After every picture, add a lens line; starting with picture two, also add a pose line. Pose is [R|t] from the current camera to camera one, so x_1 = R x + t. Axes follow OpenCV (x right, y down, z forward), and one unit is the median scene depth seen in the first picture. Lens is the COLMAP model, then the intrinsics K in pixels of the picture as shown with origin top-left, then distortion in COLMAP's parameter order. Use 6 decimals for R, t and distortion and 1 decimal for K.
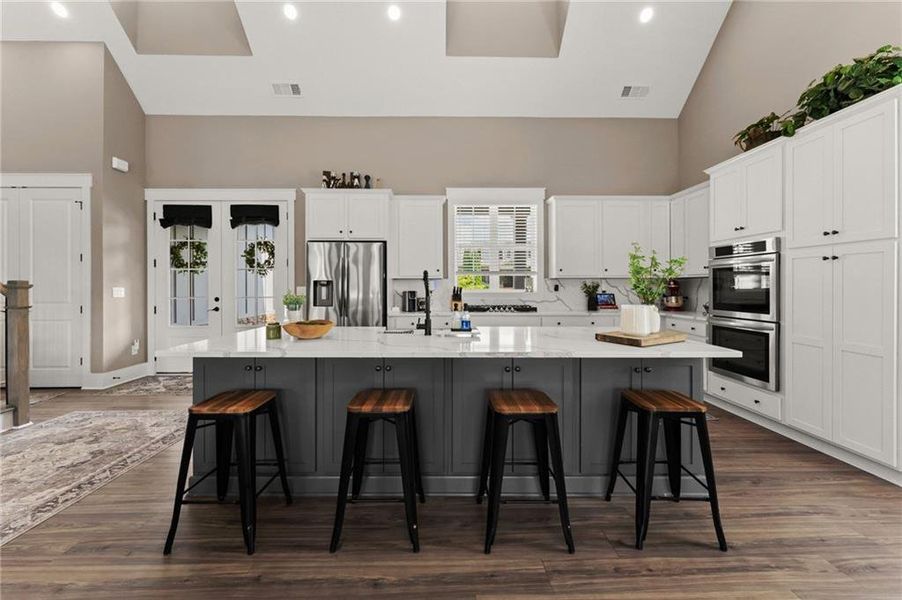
lens RADIAL K [[364.9, 0, 457.2], [0, 364.9, 285.3], [0, 0, 1]] dist [-0.002326, -0.000688]
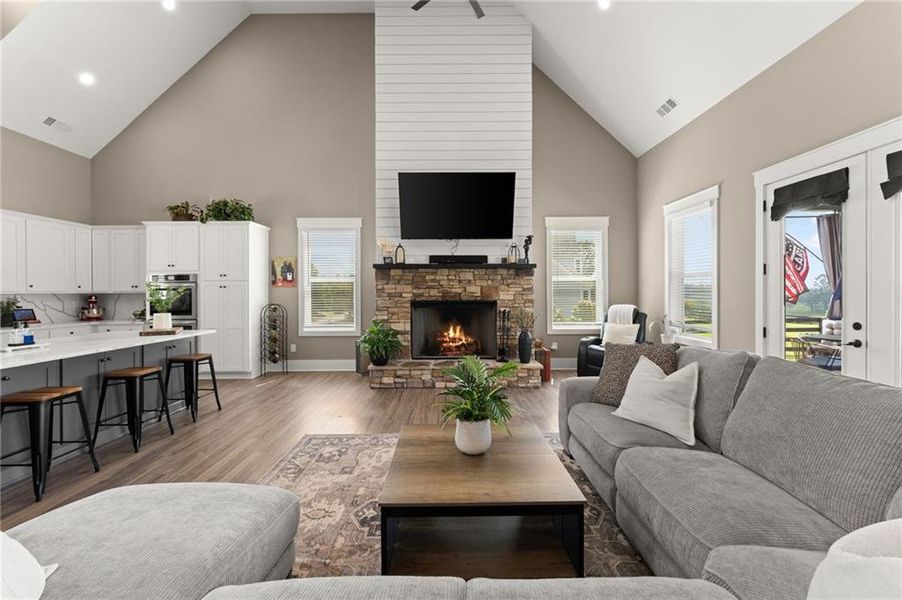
lens RADIAL K [[364.9, 0, 451.3], [0, 364.9, 295.6], [0, 0, 1]] dist [-0.002326, -0.000688]
pose [[0.012360, -0.003233, 0.999918, -1.006050], [0.000676, 0.999995, 0.003225, -0.026988], [-0.999923, 0.000636, 0.012362, -0.347025]]
